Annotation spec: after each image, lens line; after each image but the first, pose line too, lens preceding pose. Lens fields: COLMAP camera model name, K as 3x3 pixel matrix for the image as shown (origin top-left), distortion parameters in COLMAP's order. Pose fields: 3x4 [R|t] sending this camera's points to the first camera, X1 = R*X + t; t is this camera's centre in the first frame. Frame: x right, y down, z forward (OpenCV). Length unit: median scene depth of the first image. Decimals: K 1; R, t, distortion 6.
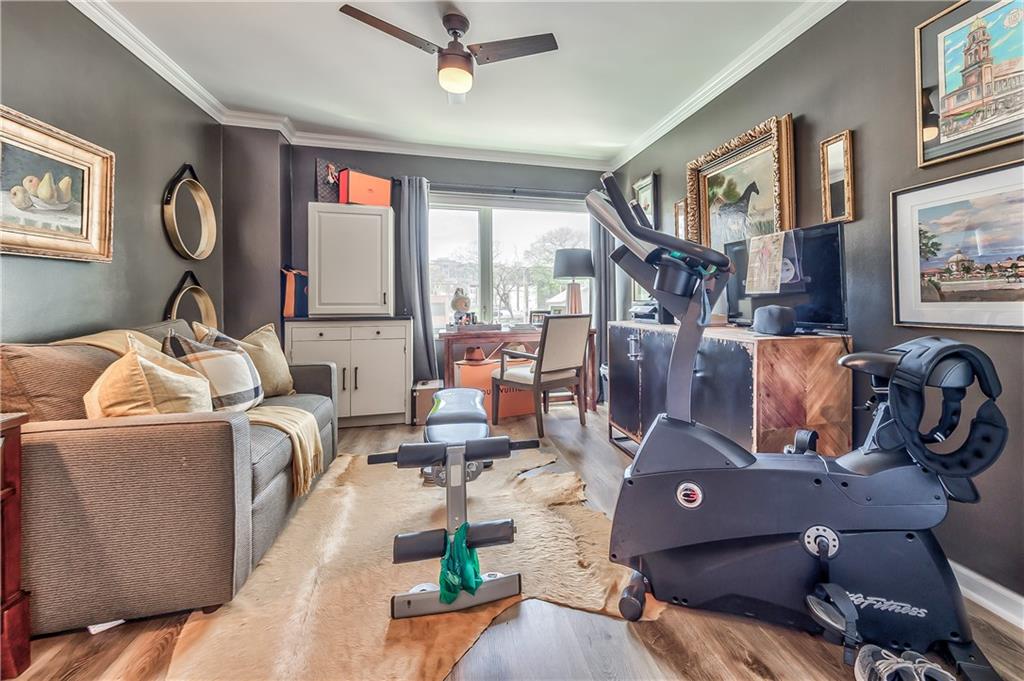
lens RADIAL K [[433.2, 0, 566.0], [0, 433.2, 297.1], [0, 0, 1]] dist [-0.000141, -0.000241]
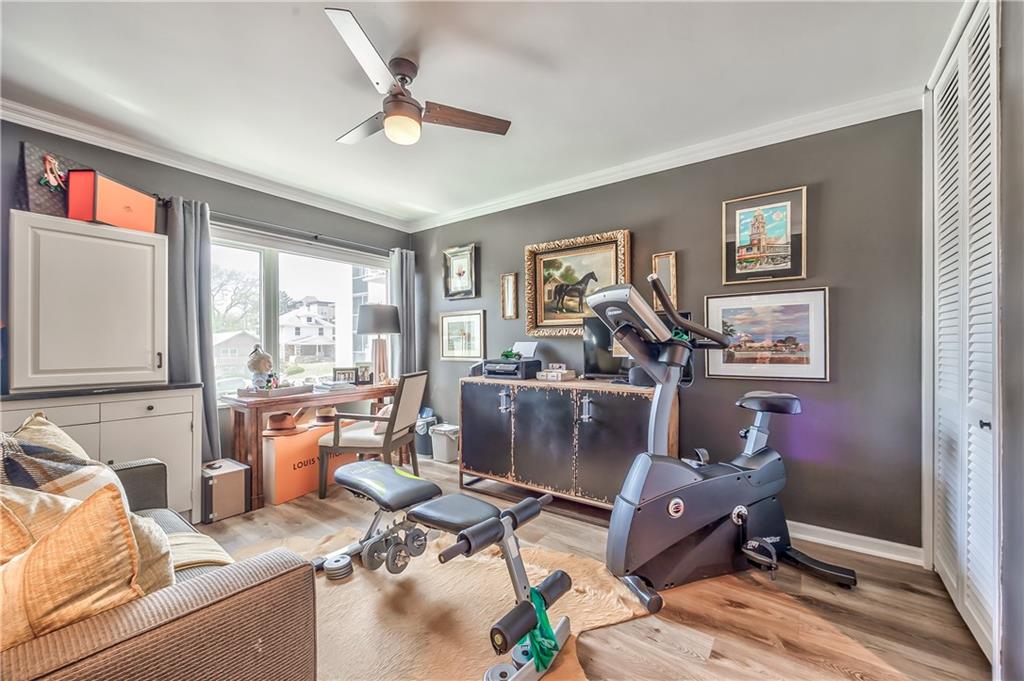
lens RADIAL K [[394.8, 0, 508.9], [0, 394.8, 344.0], [0, 0, 1]] dist [-0.002935, 0.000591]
pose [[0.802012, 0.003114, 0.597299, -0.456836], [-0.003795, 0.999993, -0.000119, -0.035564], [-0.597295, -0.002171, 0.802018, 0.149520]]
